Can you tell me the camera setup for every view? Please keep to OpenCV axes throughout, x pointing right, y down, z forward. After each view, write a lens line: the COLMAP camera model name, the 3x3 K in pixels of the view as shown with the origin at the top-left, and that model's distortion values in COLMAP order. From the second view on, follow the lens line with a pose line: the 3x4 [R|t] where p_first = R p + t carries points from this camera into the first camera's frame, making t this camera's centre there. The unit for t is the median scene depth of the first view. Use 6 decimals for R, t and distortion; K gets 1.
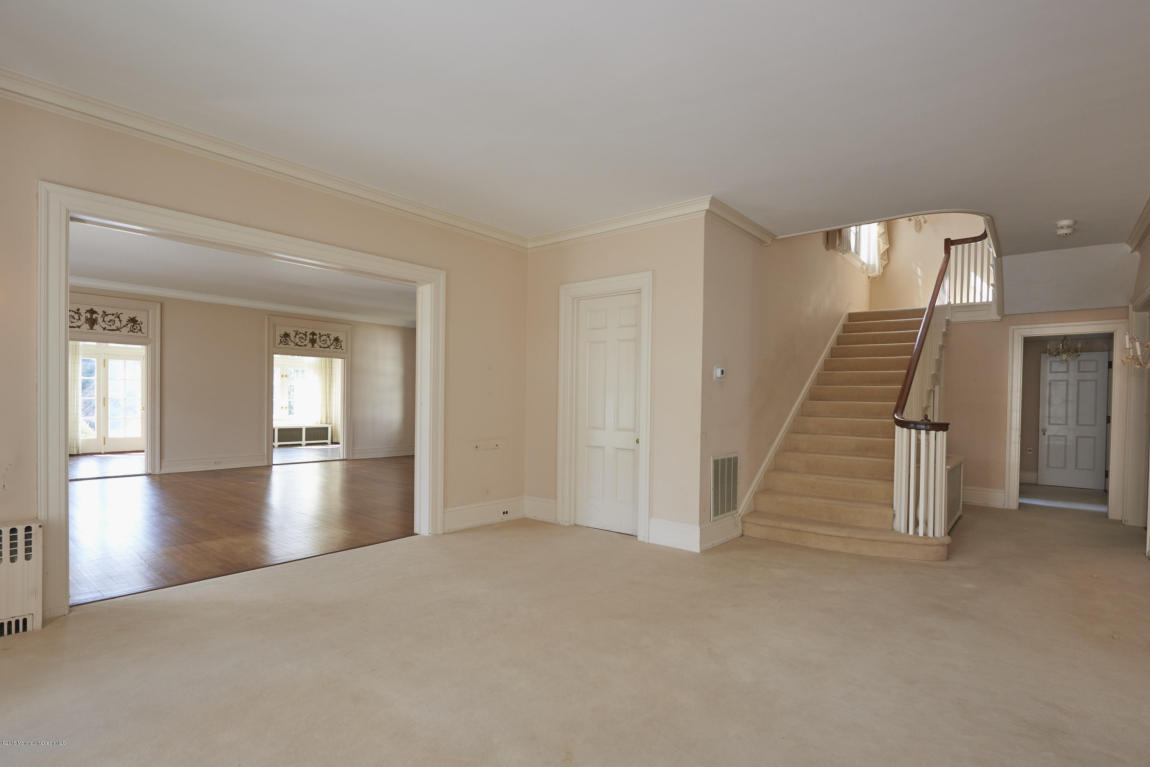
lens RADIAL K [[570.0, 0, 579.5], [0, 570.0, 410.9], [0, 0, 1]] dist [-0.003631, -0.001158]
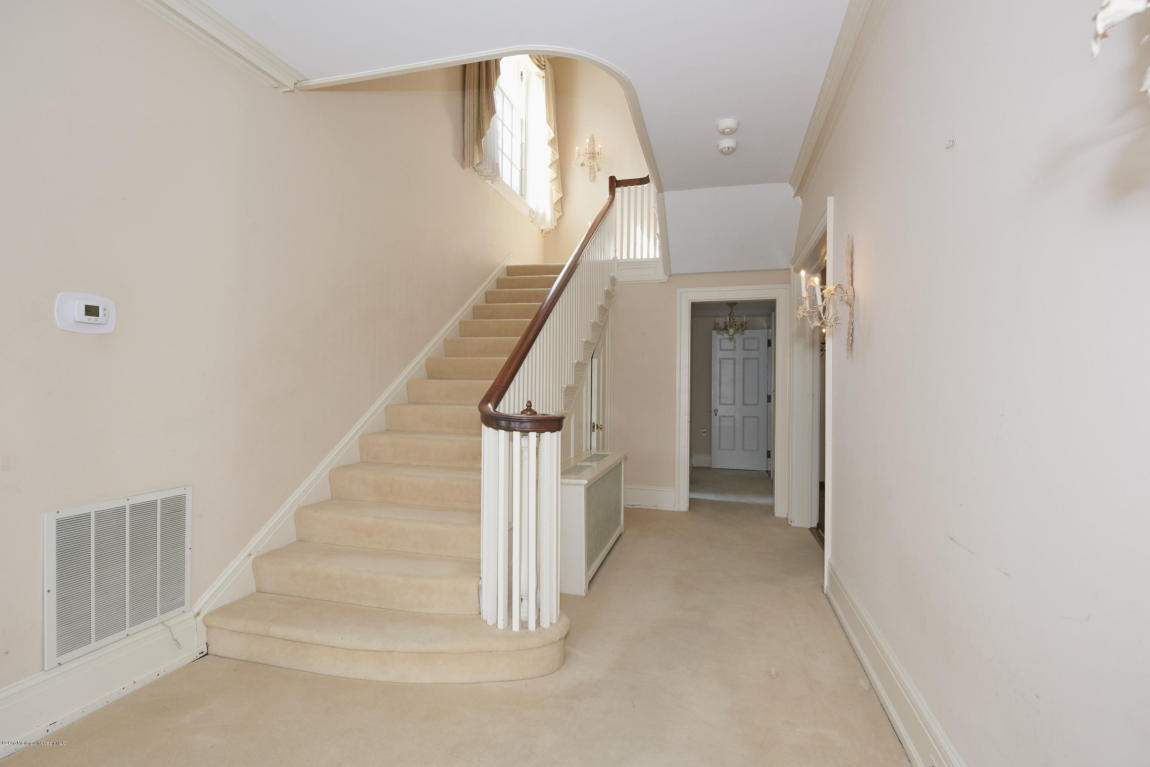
lens RADIAL K [[547.6, 0, 575.0], [0, 547.6, 383.5], [0, 0, 1]] dist [-0.000407, -0.000416]
pose [[0.911883, -0.003788, 0.410432, 0.355936], [0.010073, 0.999863, -0.013153, -0.003532], [-0.410326, 0.016128, 0.911796, 0.408650]]
